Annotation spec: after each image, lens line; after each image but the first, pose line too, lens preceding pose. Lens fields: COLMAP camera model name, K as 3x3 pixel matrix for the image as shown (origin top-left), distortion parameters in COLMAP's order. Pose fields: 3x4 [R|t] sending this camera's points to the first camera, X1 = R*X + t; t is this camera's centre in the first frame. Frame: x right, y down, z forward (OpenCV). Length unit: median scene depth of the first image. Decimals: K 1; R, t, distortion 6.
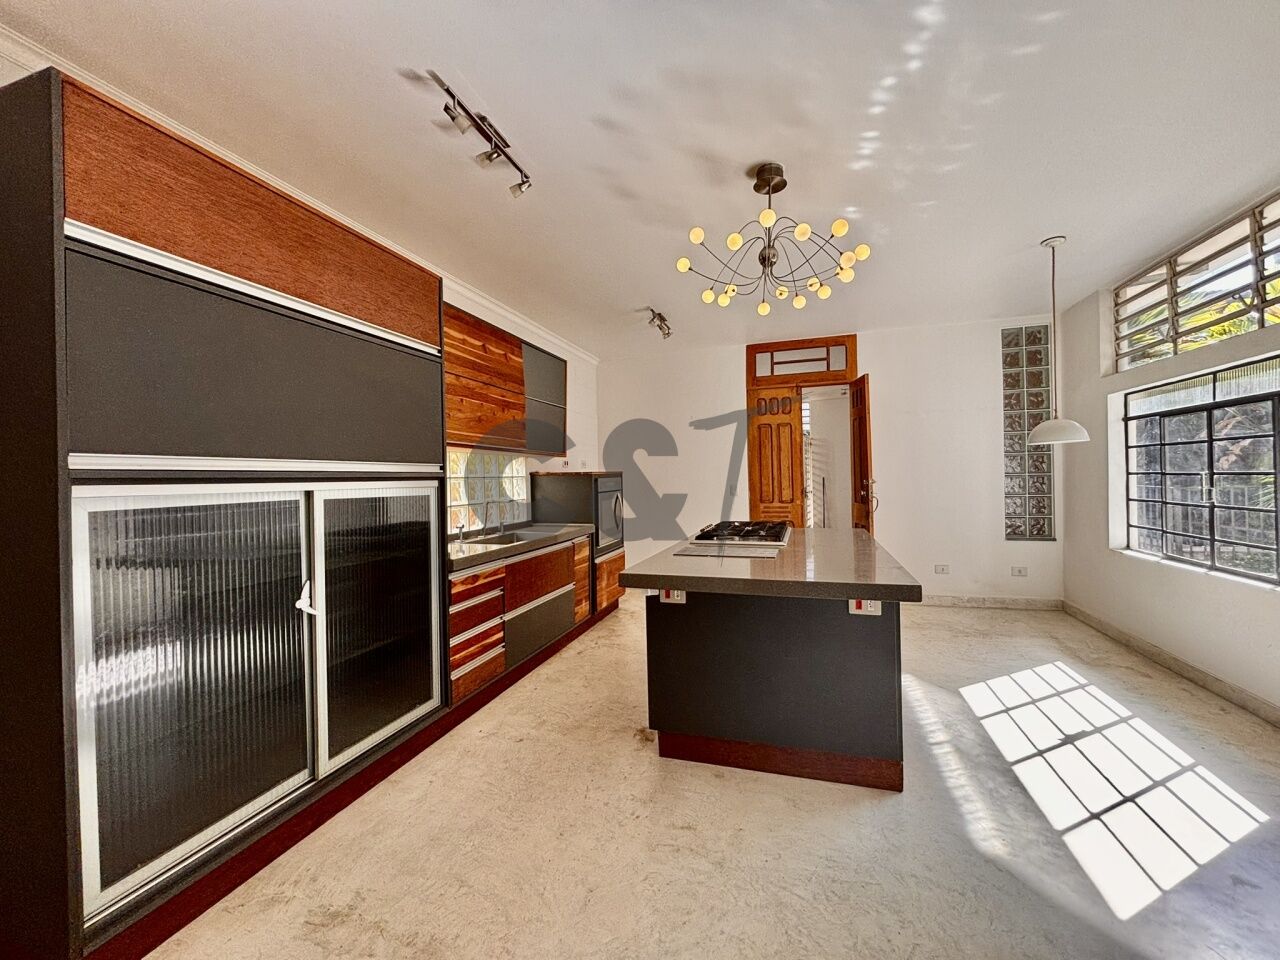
lens RADIAL K [[515.1, 0, 640.9], [0, 515.1, 477.6], [0, 0, 1]] dist [0.001532, -0.000424]
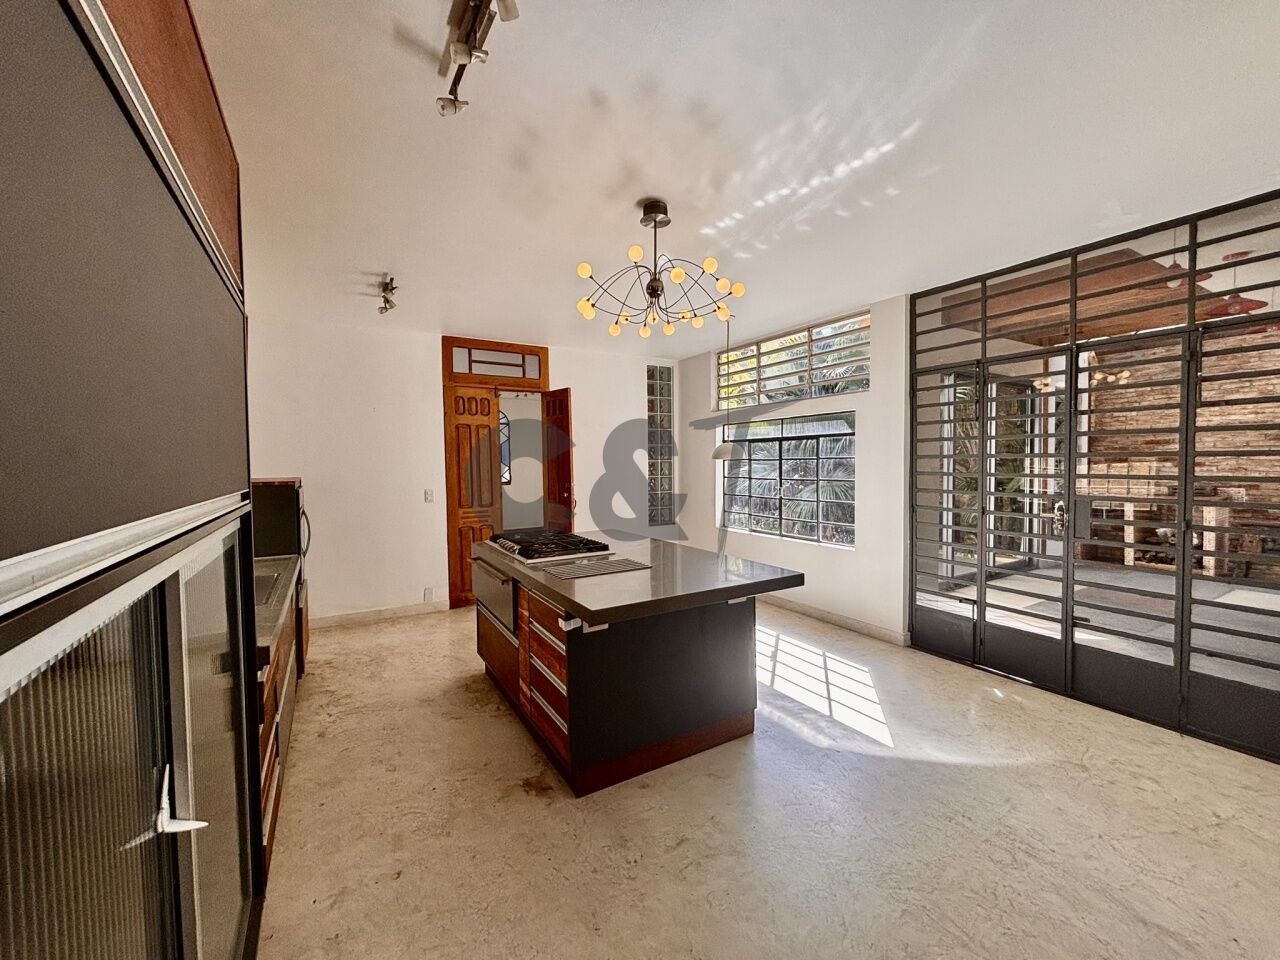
lens RADIAL K [[515.1, 0, 640.9], [0, 515.1, 477.6], [0, 0, 1]] dist [0.001532, -0.000424]
pose [[0.661249, -0.010053, 0.750099, -0.388613], [-0.000920, 0.999899, 0.014211, -0.031738], [-0.750166, -0.010087, 0.661173, 0.209293]]
